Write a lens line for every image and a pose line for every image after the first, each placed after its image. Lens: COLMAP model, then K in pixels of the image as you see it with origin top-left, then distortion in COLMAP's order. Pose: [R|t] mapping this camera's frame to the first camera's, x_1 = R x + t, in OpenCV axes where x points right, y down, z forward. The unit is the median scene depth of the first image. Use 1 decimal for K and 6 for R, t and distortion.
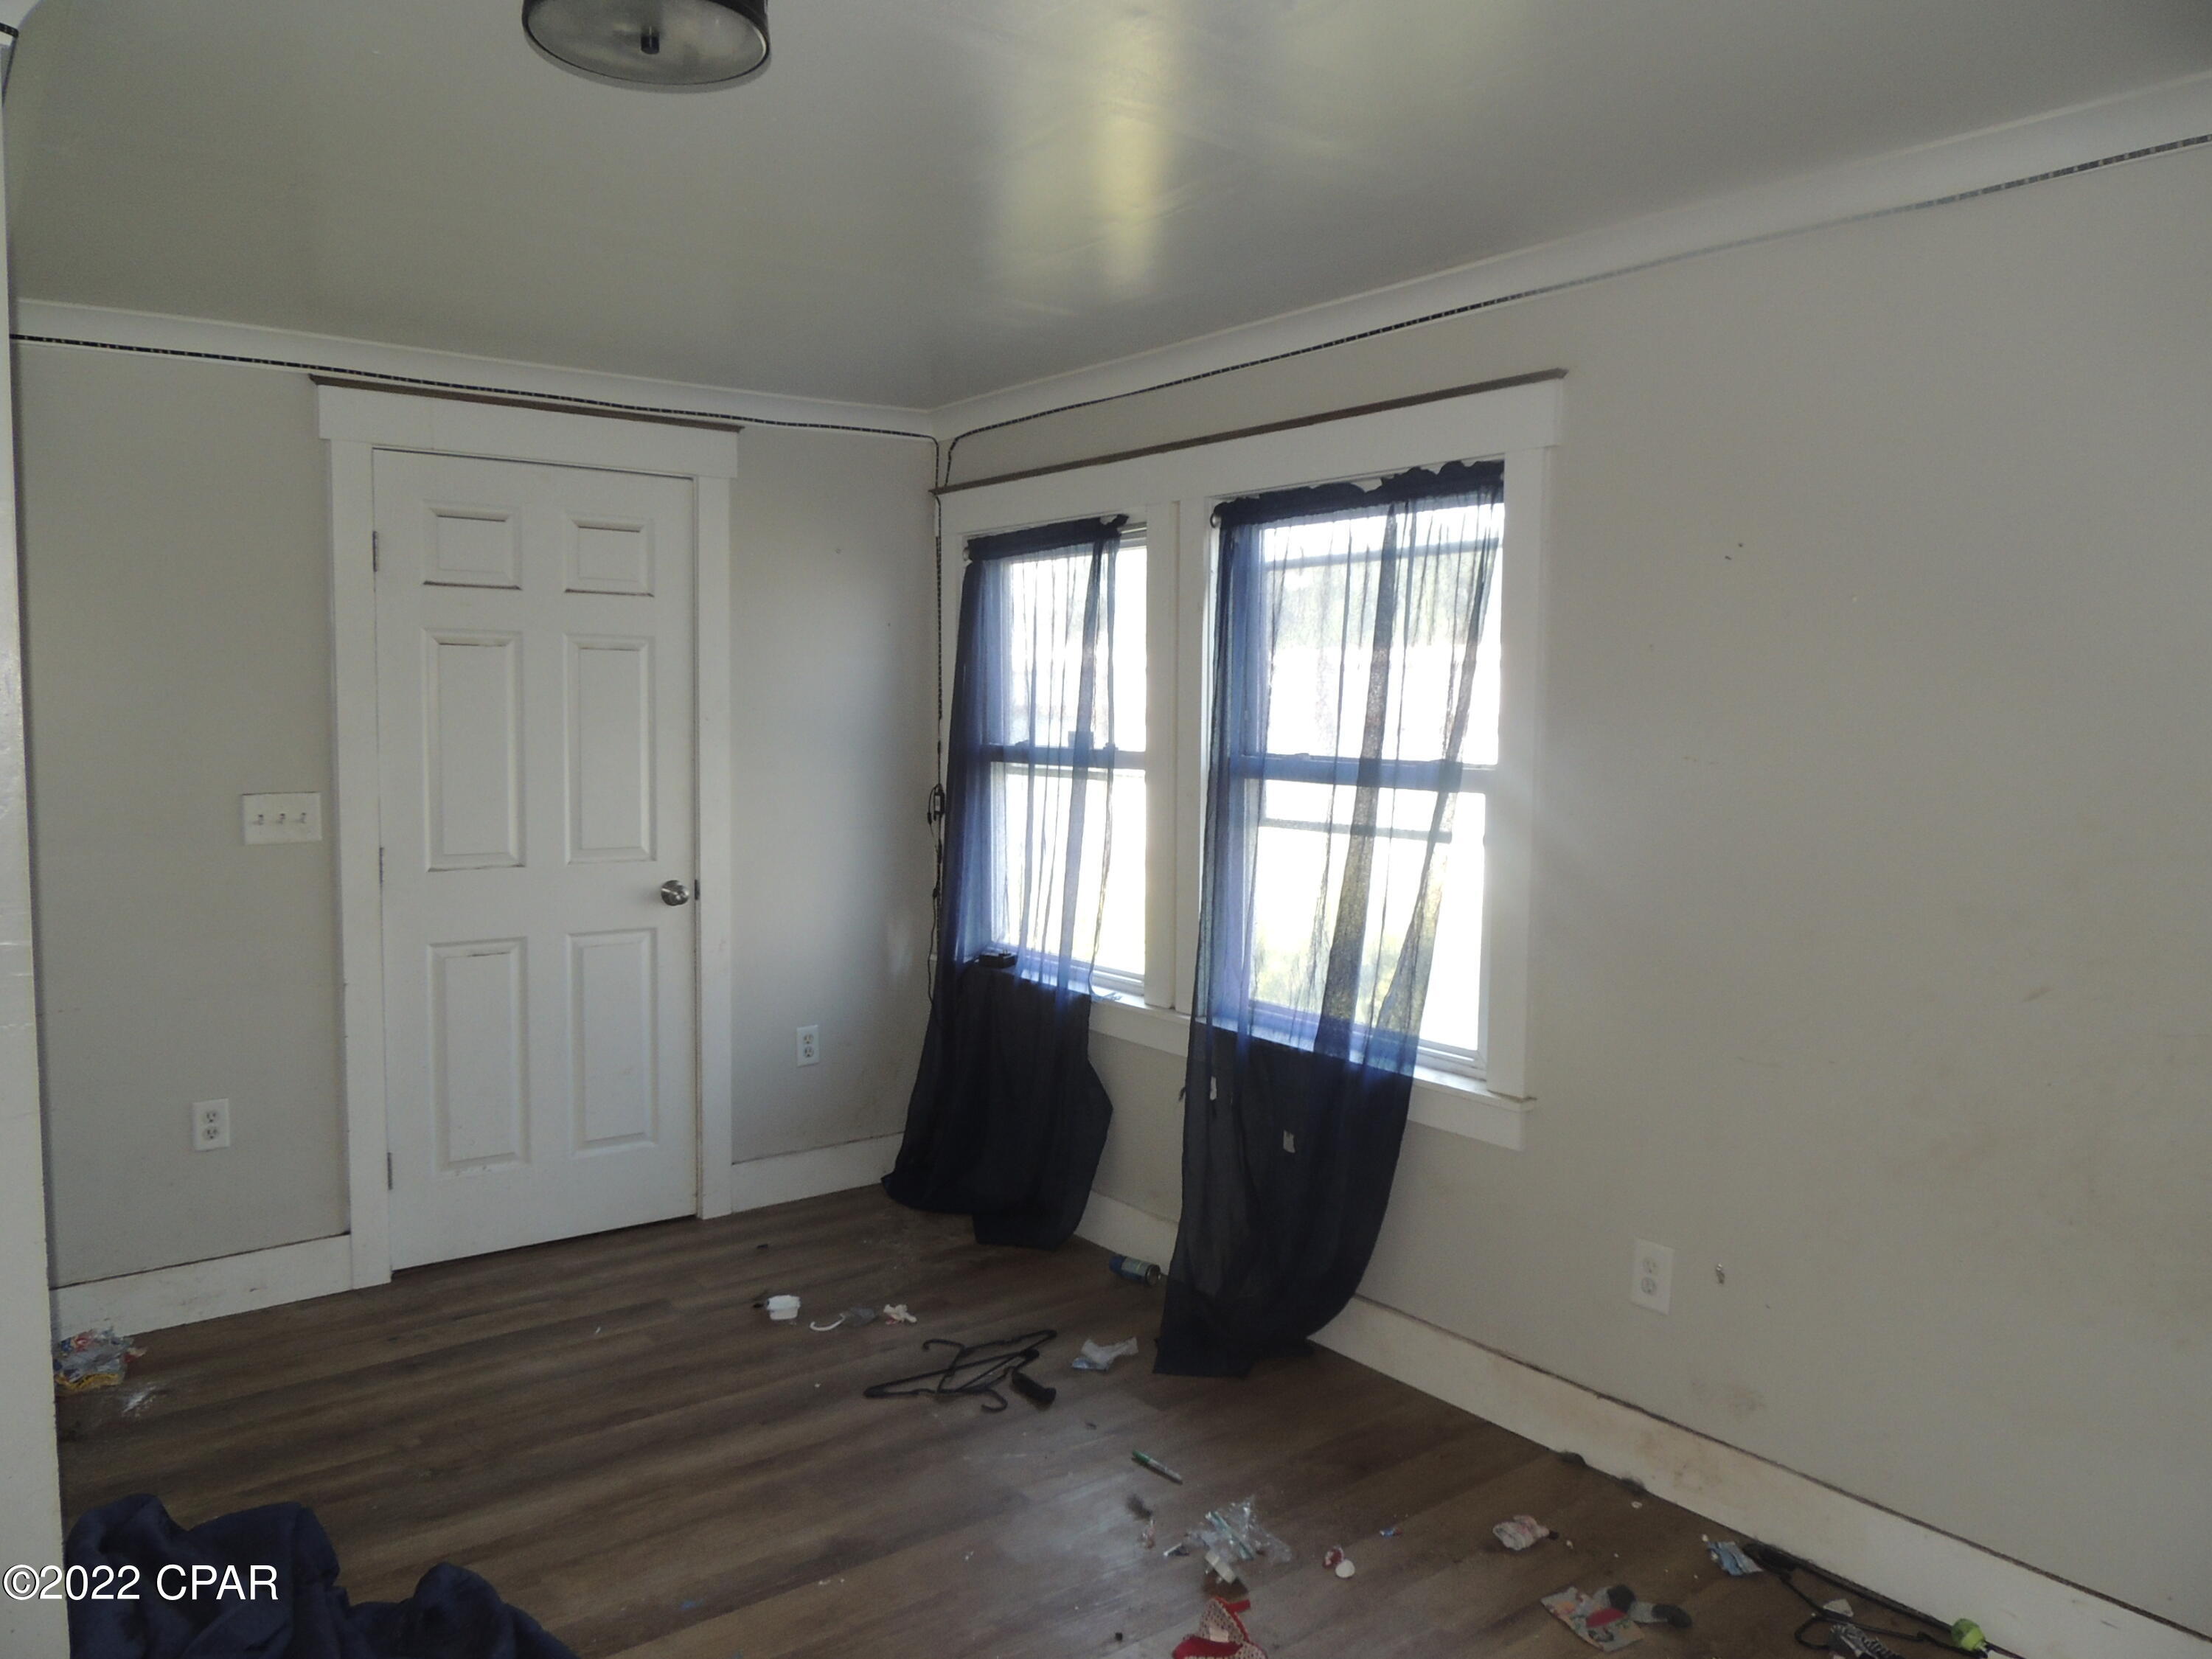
lens RADIAL K [[1565.6, 0, 1106.3], [0, 1565.6, 823.5], [0, 0, 1]] dist [-0.015027, -0.009170]
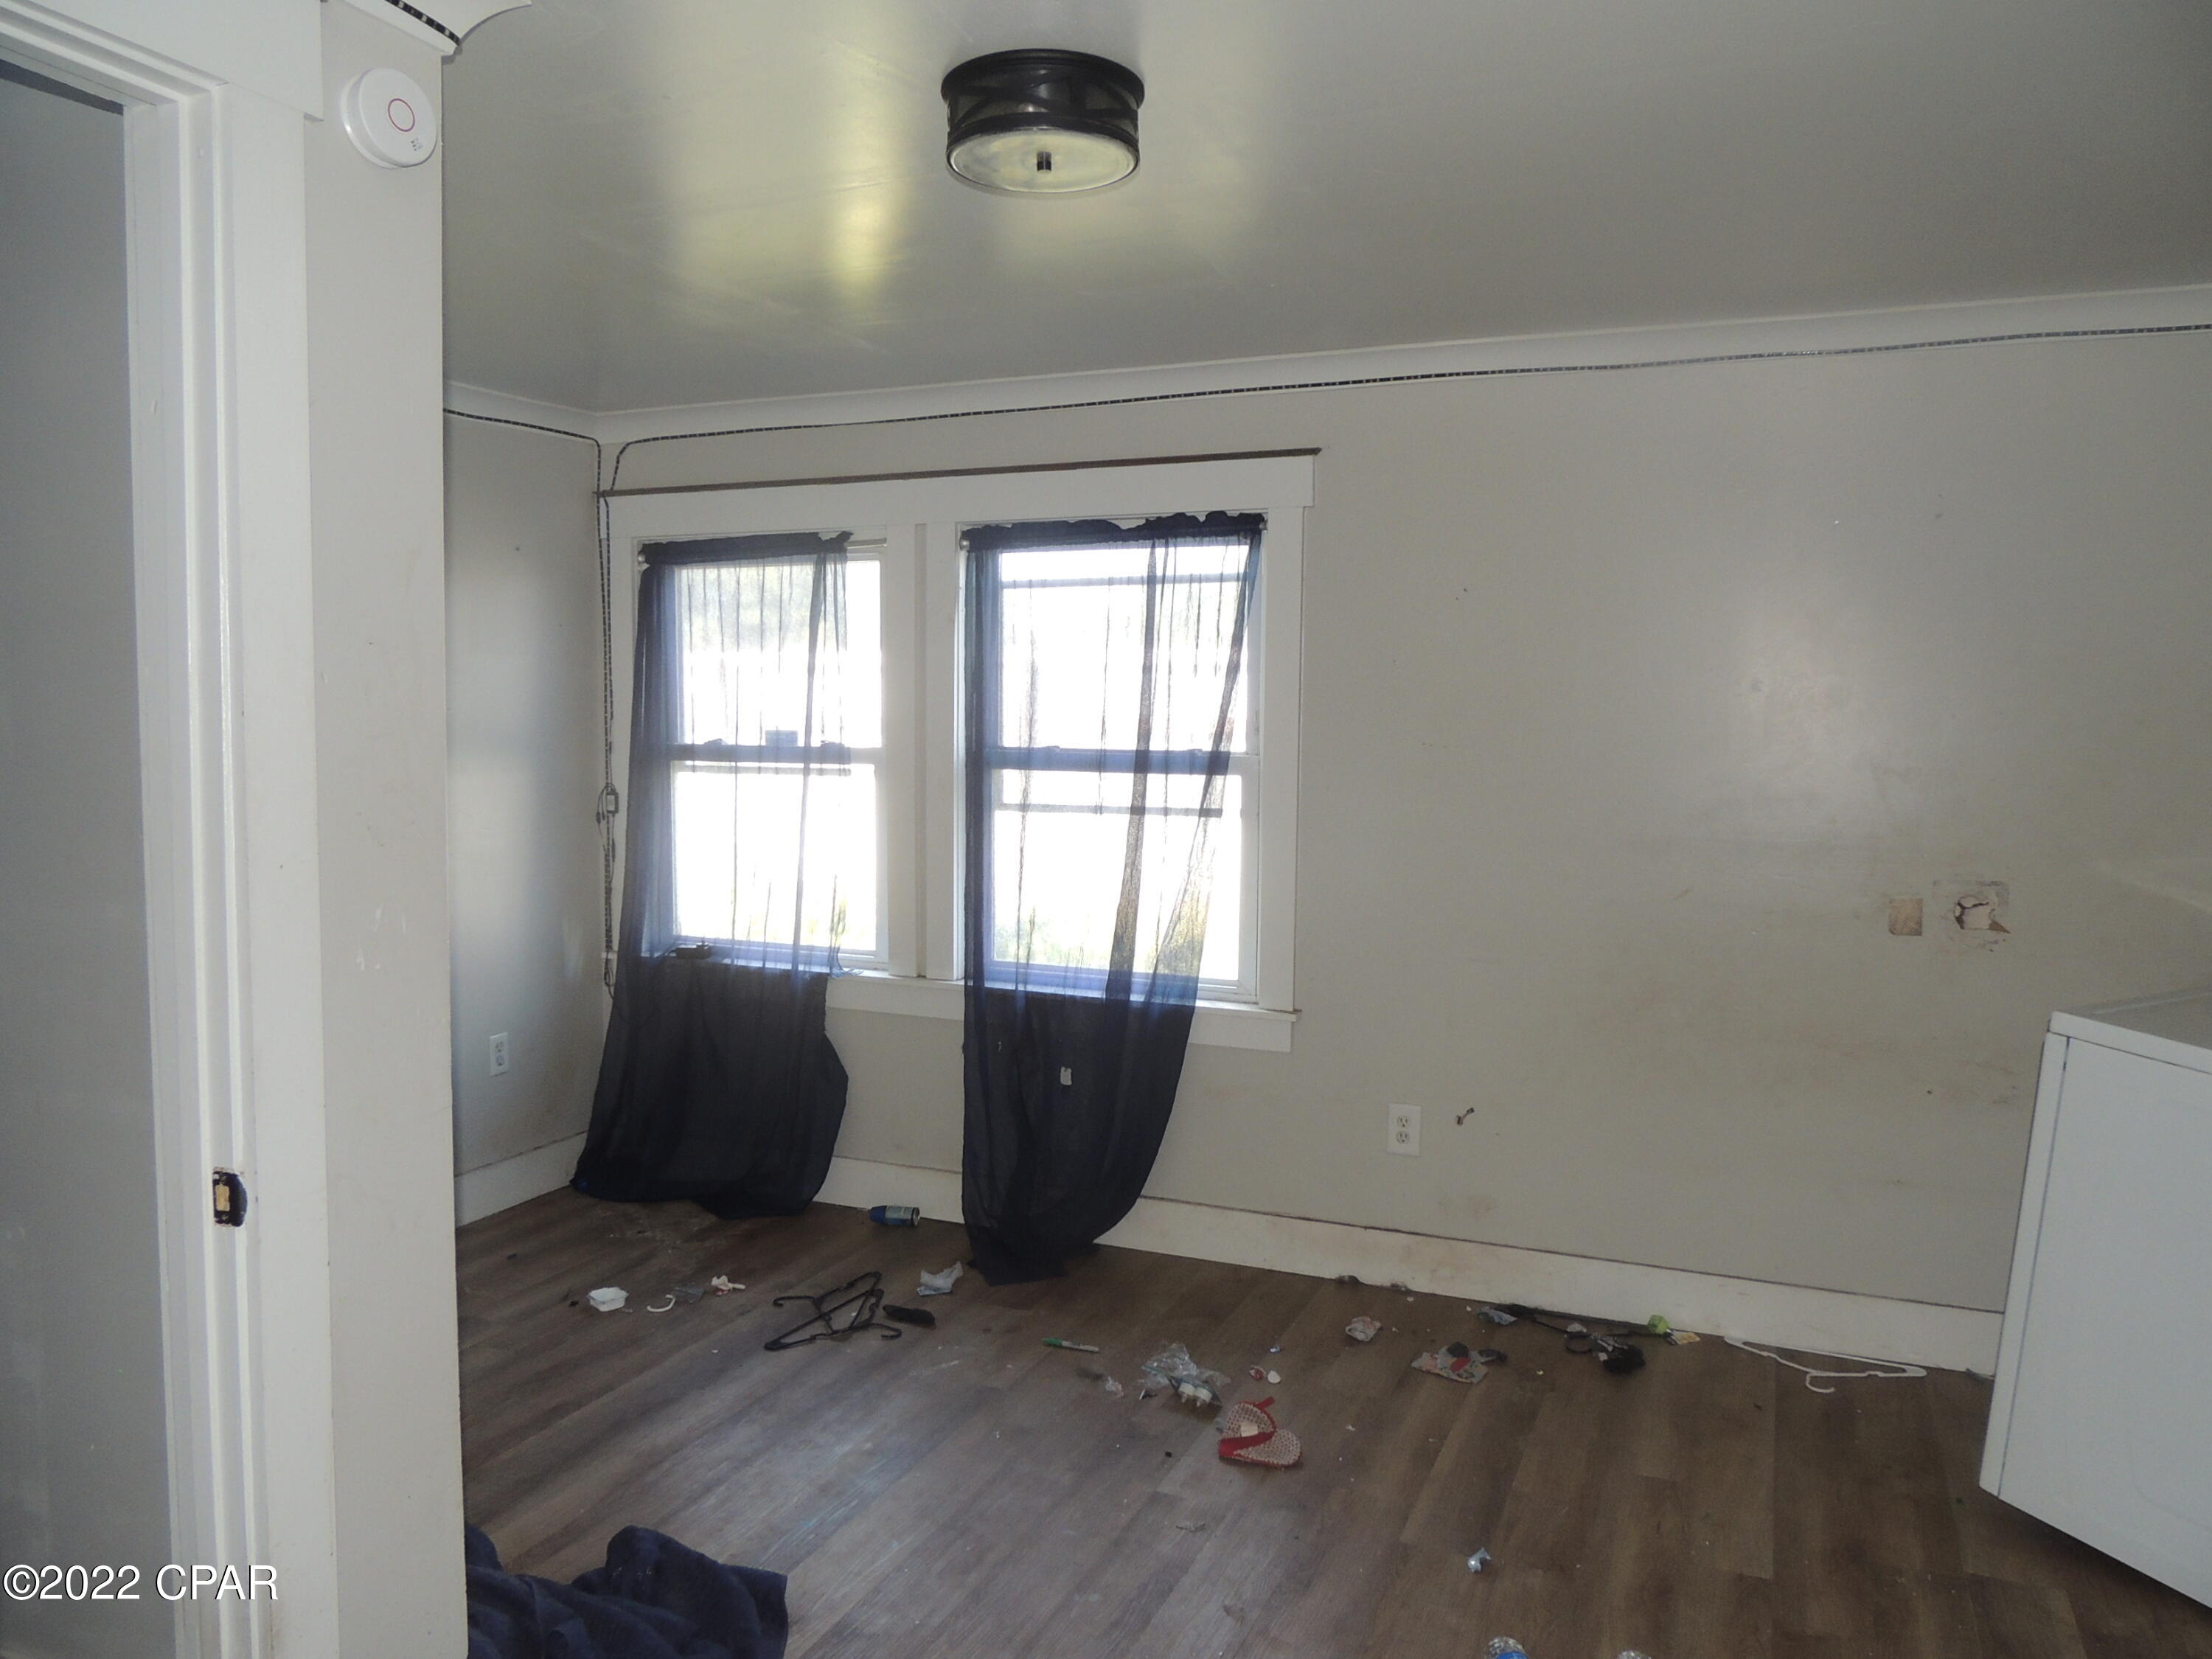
lens RADIAL K [[1565.6, 0, 1102.9], [0, 1565.6, 832.8], [0, 0, 1]] dist [-0.015027, -0.009170]
pose [[0.877098, -0.038652, 0.478754, -0.418498], [0.036139, 0.999242, 0.014466, 0.004028], [-0.478951, 0.004613, 0.877830, -0.049090]]
